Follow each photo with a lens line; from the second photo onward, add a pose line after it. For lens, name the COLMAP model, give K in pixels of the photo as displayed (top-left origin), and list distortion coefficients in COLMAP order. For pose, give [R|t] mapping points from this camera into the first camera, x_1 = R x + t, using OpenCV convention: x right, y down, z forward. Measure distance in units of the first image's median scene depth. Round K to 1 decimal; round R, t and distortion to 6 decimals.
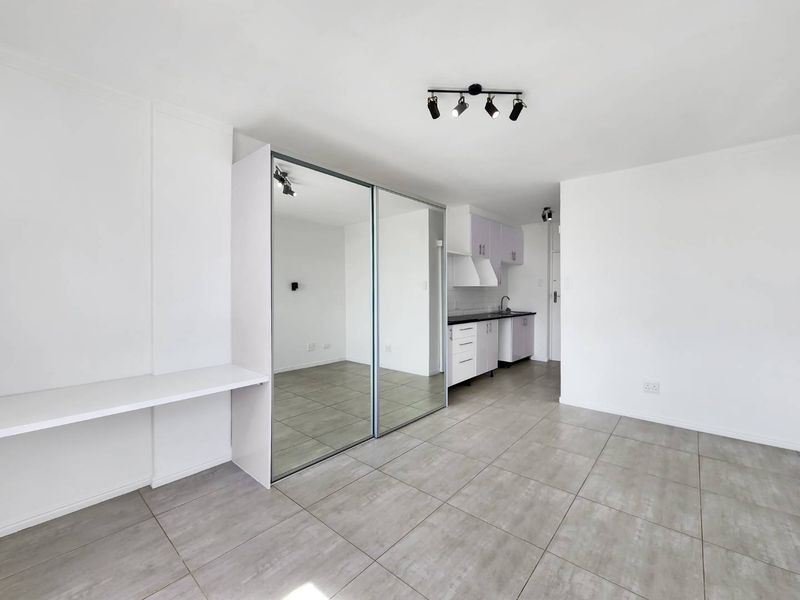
lens RADIAL K [[332.7, 0, 408.6], [0, 332.7, 295.1], [0, 0, 1]] dist [-0.000814, -0.000149]
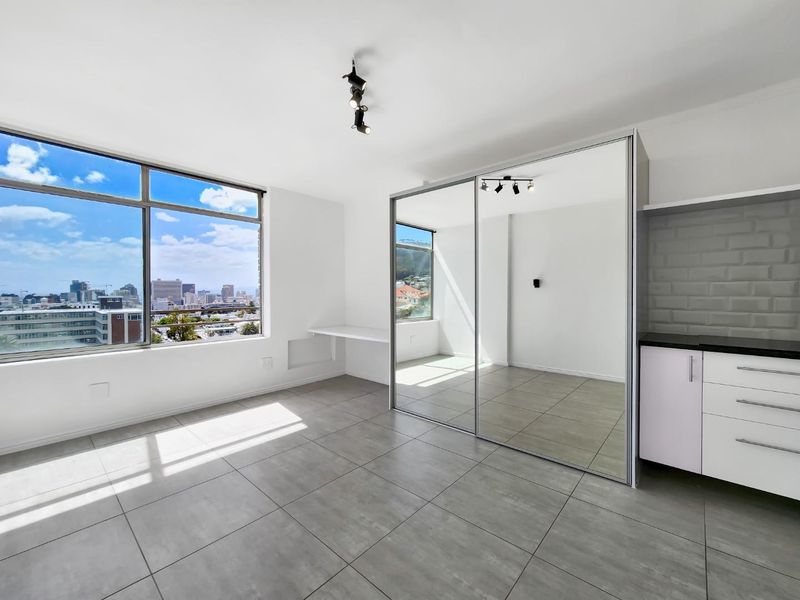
lens RADIAL K [[332.7, 0, 408.6], [0, 332.7, 295.1], [0, 0, 1]] dist [-0.000814, -0.000149]
pose [[-0.009812, 0.007752, -0.999922, 1.245947], [-0.001679, 0.999968, 0.007769, 0.015996], [0.999950, 0.001755, -0.009799, 1.161931]]
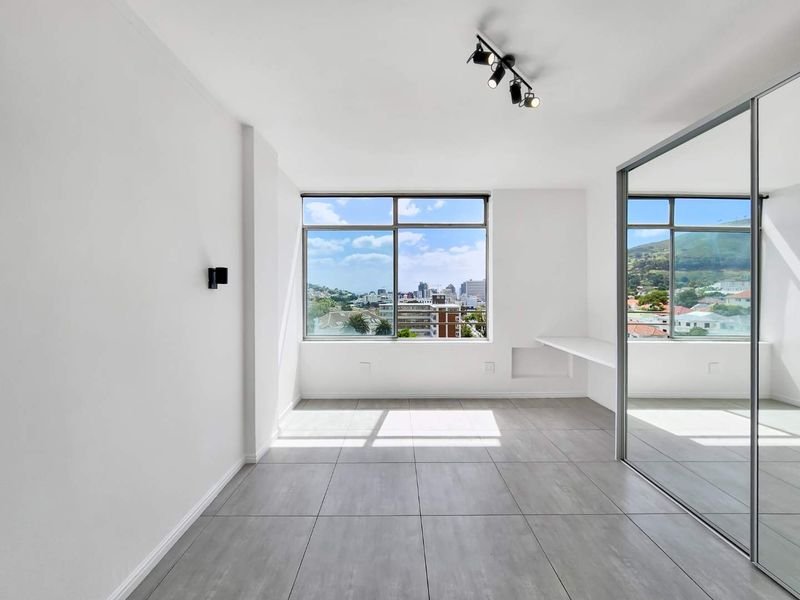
lens RADIAL K [[342.9, 0, 401.6], [0, 342.9, 293.2], [0, 0, 1]] dist [-0.000434, -0.000300]
pose [[-0.758212, 0.005079, -0.651989, 0.996304], [-0.000234, 0.999967, 0.008063, -0.019749], [0.652008, 0.006266, -0.758186, 1.492926]]
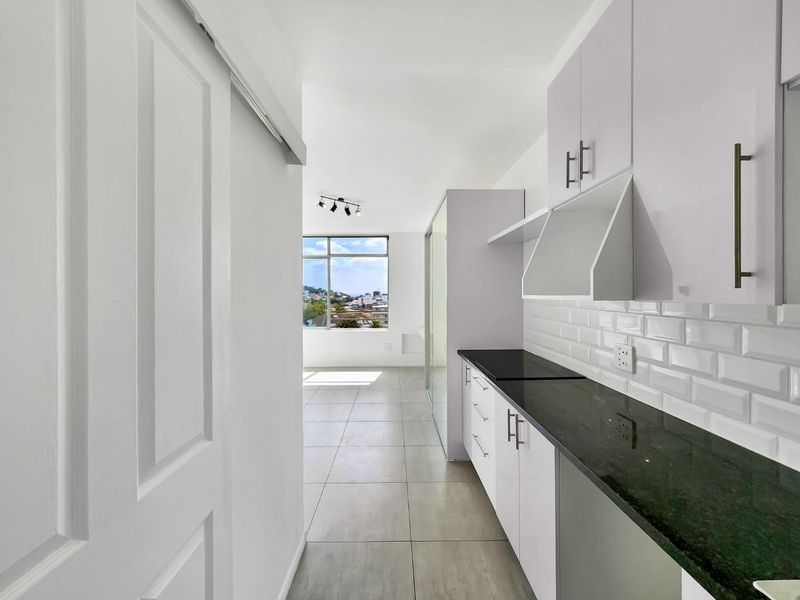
lens RADIAL K [[342.9, 0, 401.6], [0, 342.9, 293.2], [0, 0, 1]] dist [-0.000434, -0.000300]
pose [[-0.751710, 0.001214, -0.659492, 1.260202], [-0.000708, 0.999996, 0.002648, -0.067678], [0.659493, 0.002457, -0.751707, 2.728707]]
